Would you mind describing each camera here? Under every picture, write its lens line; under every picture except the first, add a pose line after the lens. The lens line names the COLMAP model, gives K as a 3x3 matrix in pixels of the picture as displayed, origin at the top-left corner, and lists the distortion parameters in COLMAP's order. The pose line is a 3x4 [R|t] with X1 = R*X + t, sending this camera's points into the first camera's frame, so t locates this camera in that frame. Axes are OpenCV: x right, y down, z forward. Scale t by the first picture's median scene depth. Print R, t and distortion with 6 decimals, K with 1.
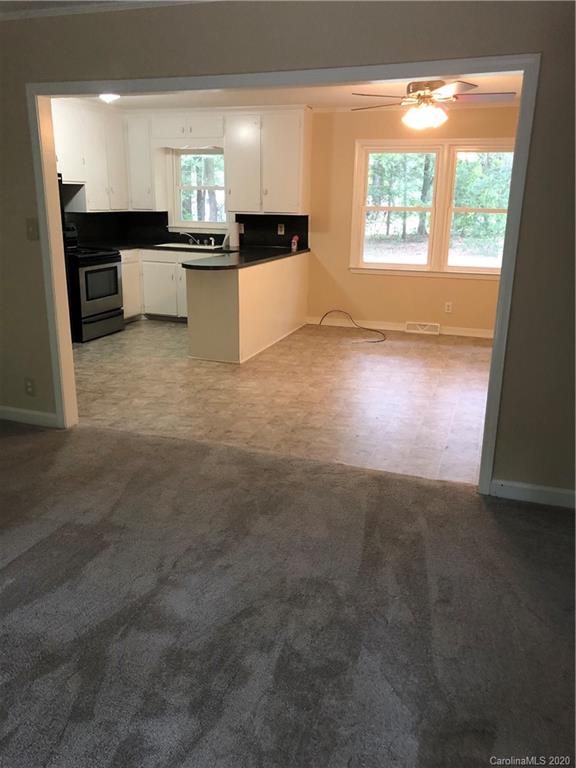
lens RADIAL K [[619.8, 0, 280.4], [0, 619.8, 381.8], [0, 0, 1]] dist [-0.000765, -0.001211]
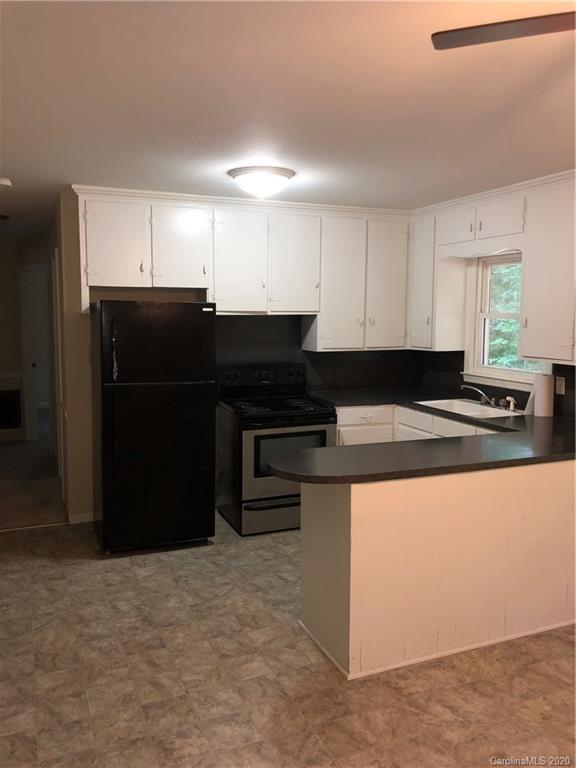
lens RADIAL K [[636.5, 0, 288.1], [0, 636.5, 370.9], [0, 0, 1]] dist [0.132631, -0.157918]
pose [[0.688489, 0.050746, -0.723469, 0.205656], [-0.201431, 0.971681, -0.123535, -0.154029], [0.696713, 0.230782, 0.679214, 0.480800]]
